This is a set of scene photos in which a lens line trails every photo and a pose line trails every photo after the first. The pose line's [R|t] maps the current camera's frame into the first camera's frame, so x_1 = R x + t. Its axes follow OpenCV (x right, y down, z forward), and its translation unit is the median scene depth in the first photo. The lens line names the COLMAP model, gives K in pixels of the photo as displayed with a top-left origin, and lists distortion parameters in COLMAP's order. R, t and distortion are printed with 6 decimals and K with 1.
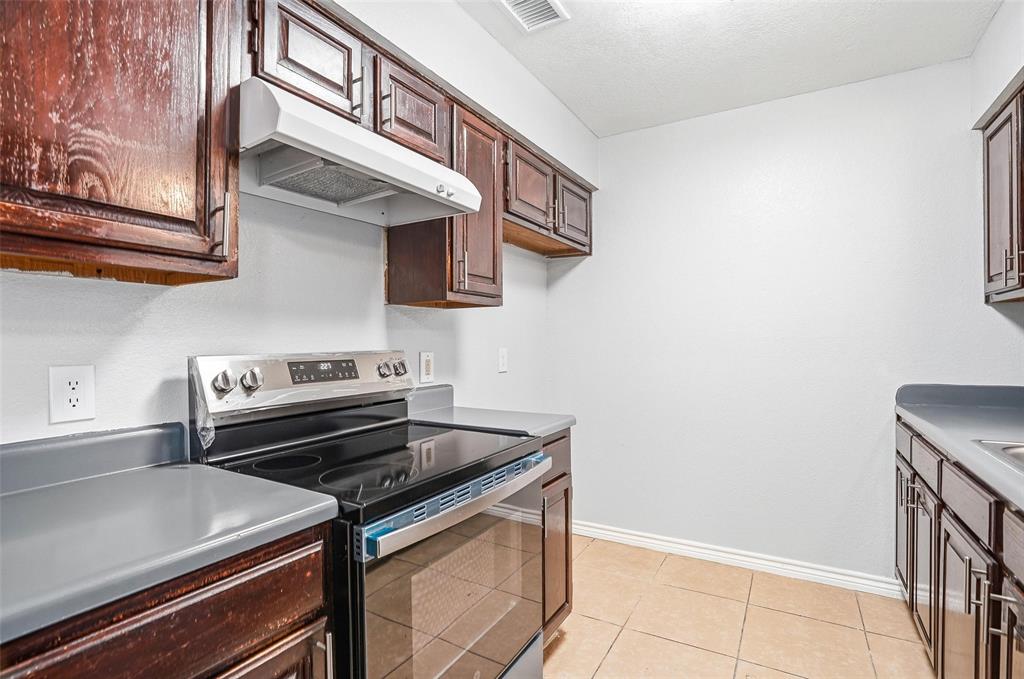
lens RADIAL K [[479.5, 0, 514.9], [0, 479.5, 339.8], [0, 0, 1]] dist [-0.063219, 0.023885]
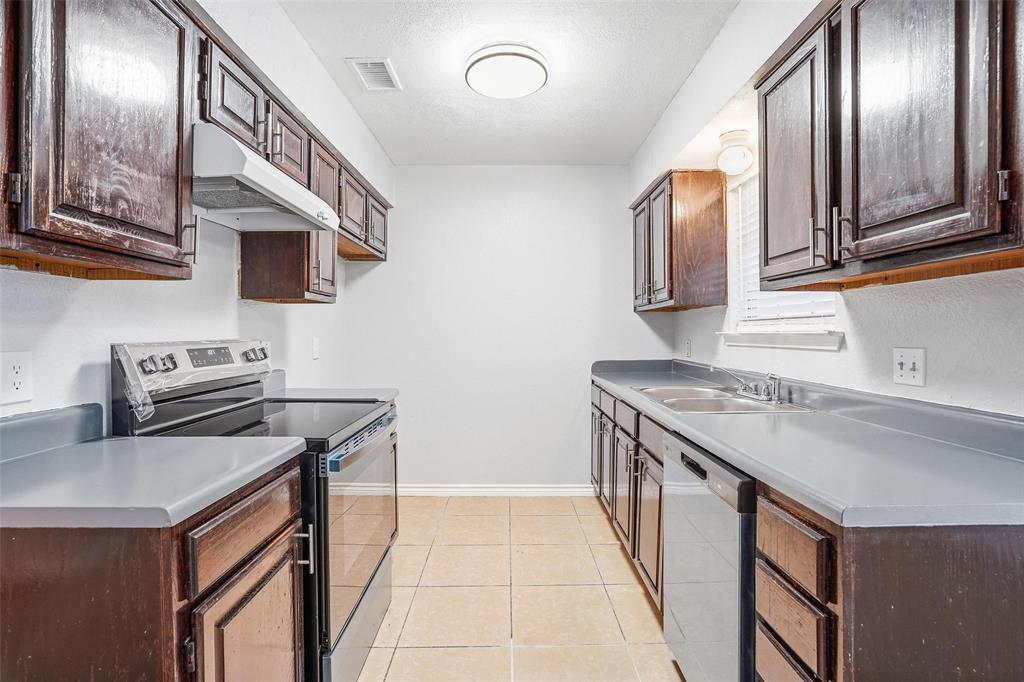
lens RADIAL K [[463.5, 0, 508.9], [0, 463.5, 328.6], [0, 0, 1]] dist [-0.056897, 0.000192]
pose [[0.862942, 0.010208, 0.505199, -0.325430], [-0.006427, 0.999937, -0.009227, 0.002990], [-0.505262, 0.004715, 0.862953, -0.323922]]
